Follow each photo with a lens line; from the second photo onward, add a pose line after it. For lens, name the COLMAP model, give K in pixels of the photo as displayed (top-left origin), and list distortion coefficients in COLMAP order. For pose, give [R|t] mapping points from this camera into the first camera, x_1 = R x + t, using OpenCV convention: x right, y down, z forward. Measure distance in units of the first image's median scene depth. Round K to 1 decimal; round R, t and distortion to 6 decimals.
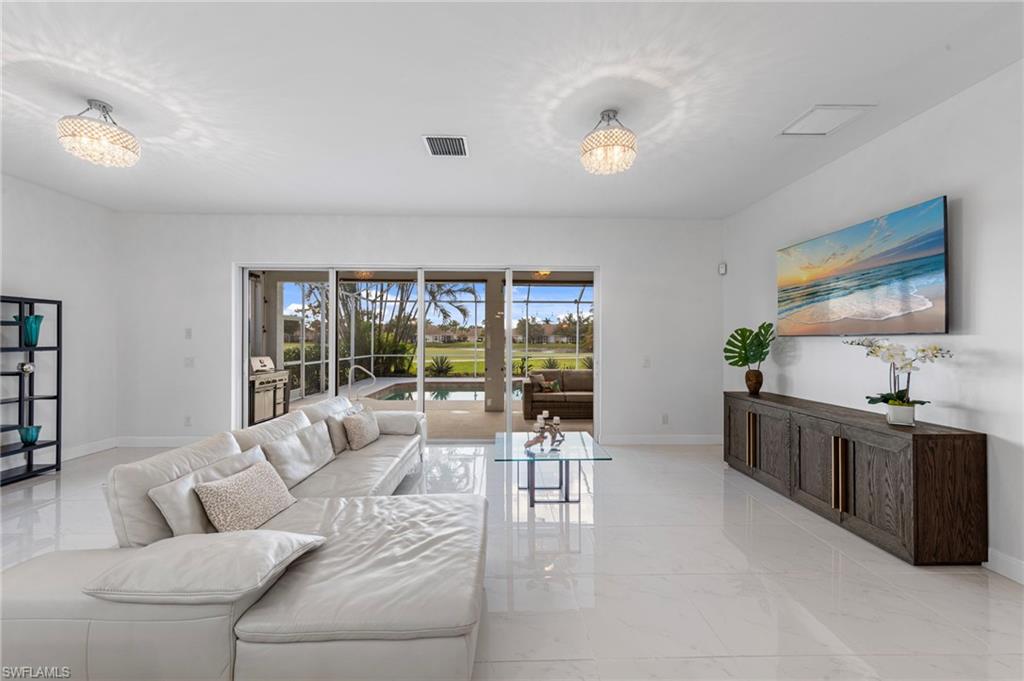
lens RADIAL K [[399.6, 0, 514.5], [0, 399.6, 341.1], [0, 0, 1]] dist [0.008673, -0.000511]
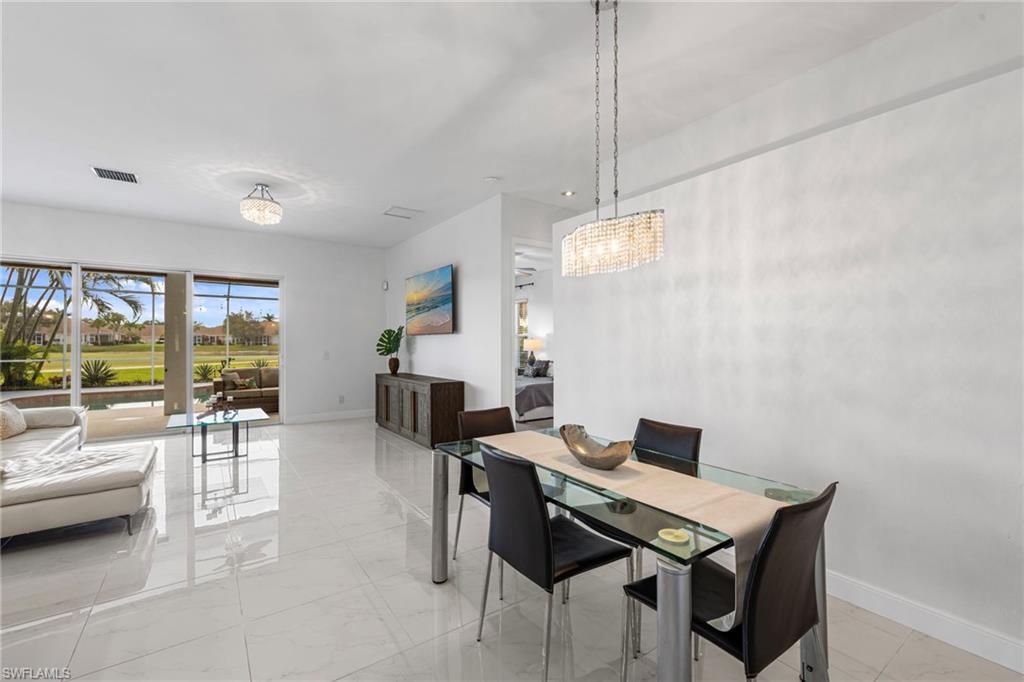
lens RADIAL K [[436.6, 0, 511.4], [0, 436.6, 340.2], [0, 0, 1]] dist [0.008575, -0.000659]
pose [[0.834167, -0.000919, 0.551511, 0.074751], [0.003447, 0.999988, -0.003546, 0.015285], [-0.551501, 0.004859, 0.834160, -0.607446]]
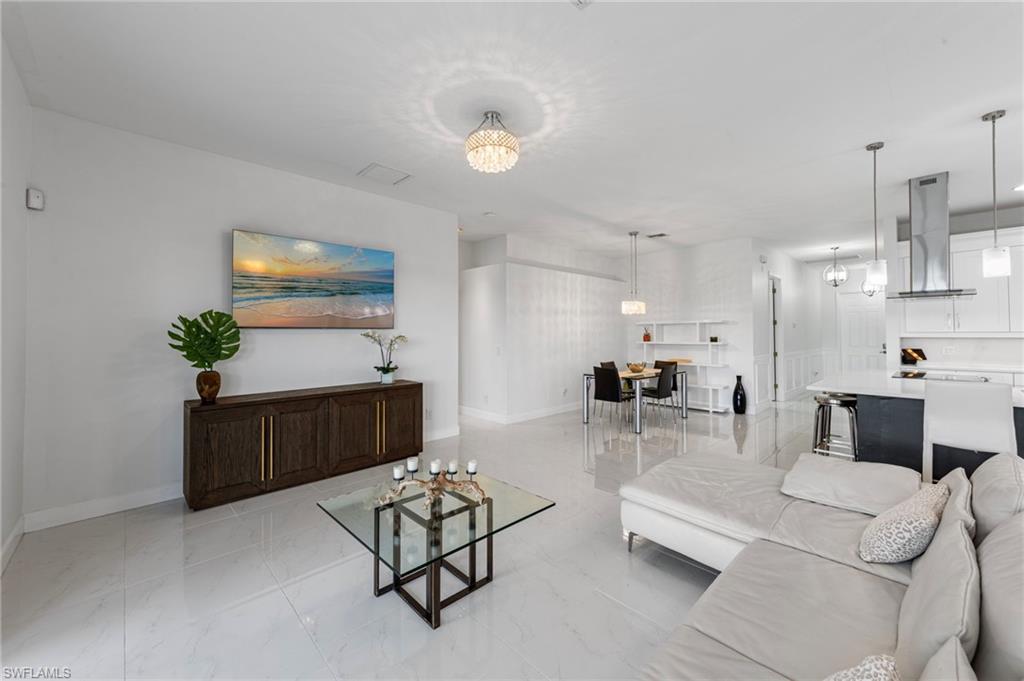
lens RADIAL K [[399.6, 0, 516.0], [0, 399.6, 325.1], [0, 0, 1]] dist [0.008673, -0.000511]
pose [[-0.674047, 0.014459, 0.738547, -0.391370], [0.003659, 0.999861, -0.016236, -0.001426], [-0.738679, -0.008242, -0.674007, 1.135276]]
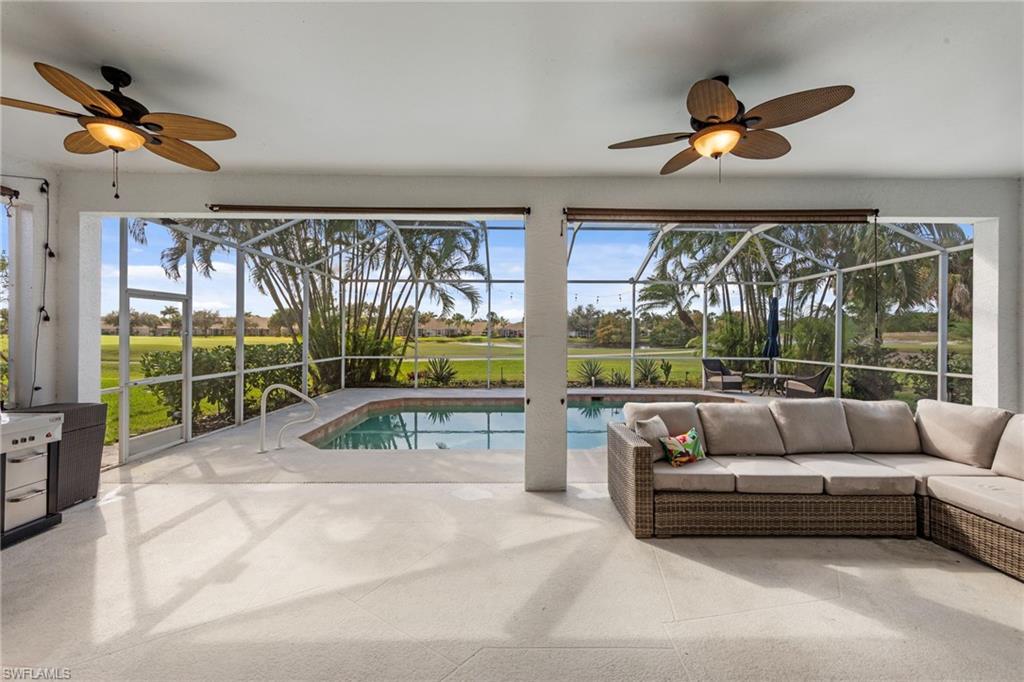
lens RADIAL K [[399.6, 0, 512.3], [0, 399.6, 334.0], [0, 0, 1]] dist [0.008673, -0.000511]
pose [[0.999886, 0.000250, -0.015094, -0.168391], [-0.000295, 0.999995, -0.003005, -0.012891], [0.015093, 0.003009, 0.999882, 1.090049]]
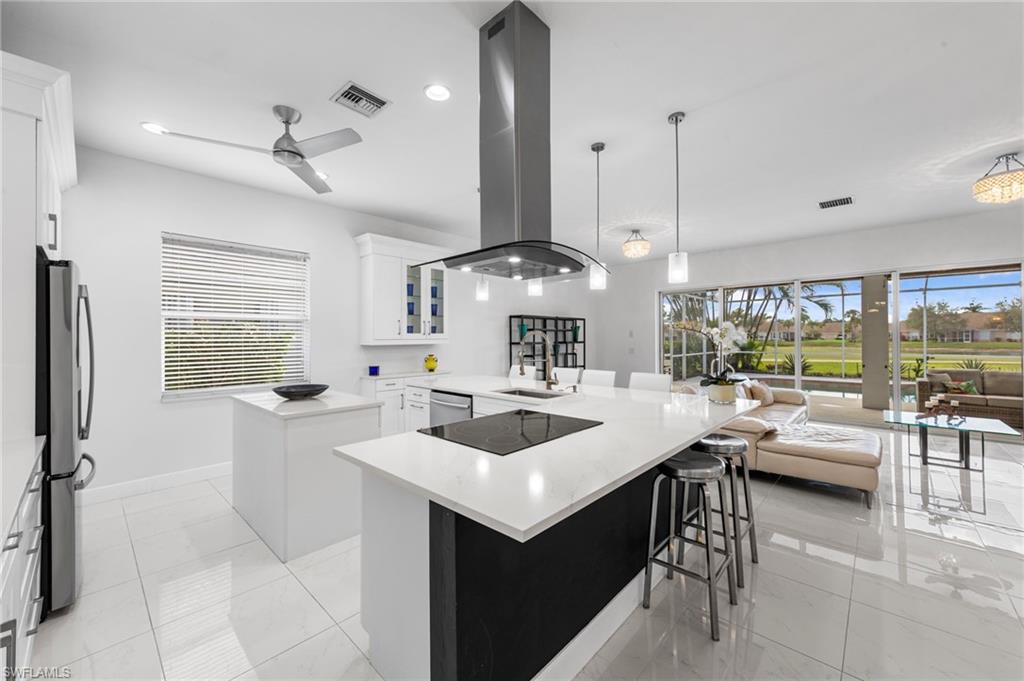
lens RADIAL K [[399.6, 0, 510.1], [0, 399.6, 335.2], [0, 0, 1]] dist [0.008673, -0.000511]
pose [[0.715098, -0.010512, -0.698945, 0.001466], [0.003138, 0.999925, -0.011828, 0.005736], [0.699017, 0.006265, 0.715078, -0.691741]]
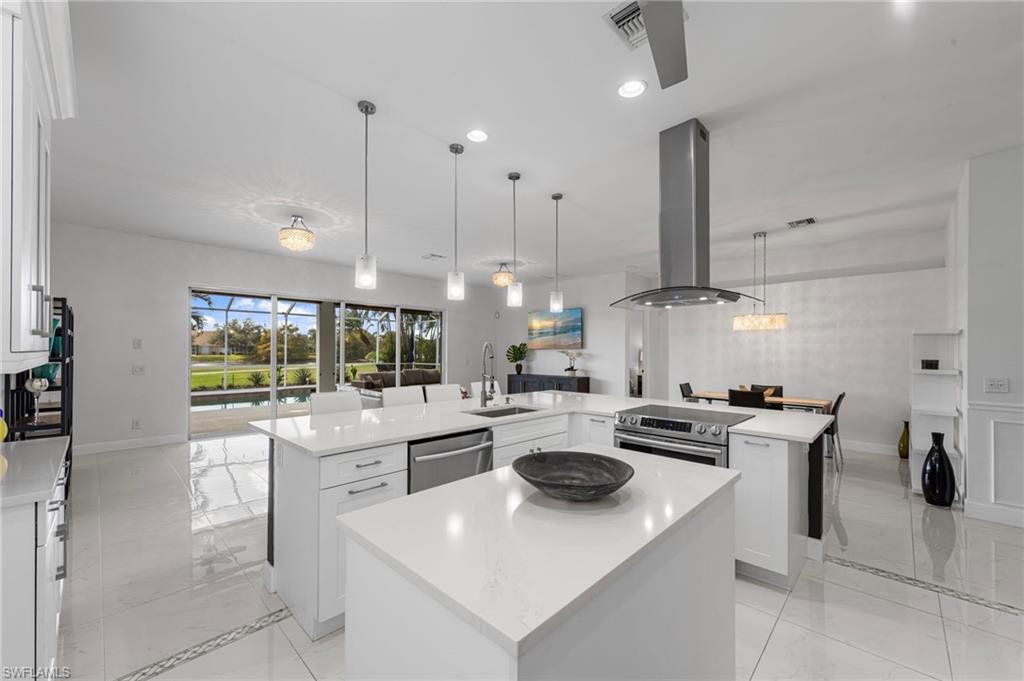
lens RADIAL K [[399.6, 0, 515.8], [0, 399.6, 351.0], [0, 0, 1]] dist [0.008673, -0.000511]
pose [[0.707971, 0.000923, 0.706241, -1.058995], [0.000965, 0.999997, -0.002275, 0.004541], [-0.706241, 0.002292, 0.707968, -0.615774]]
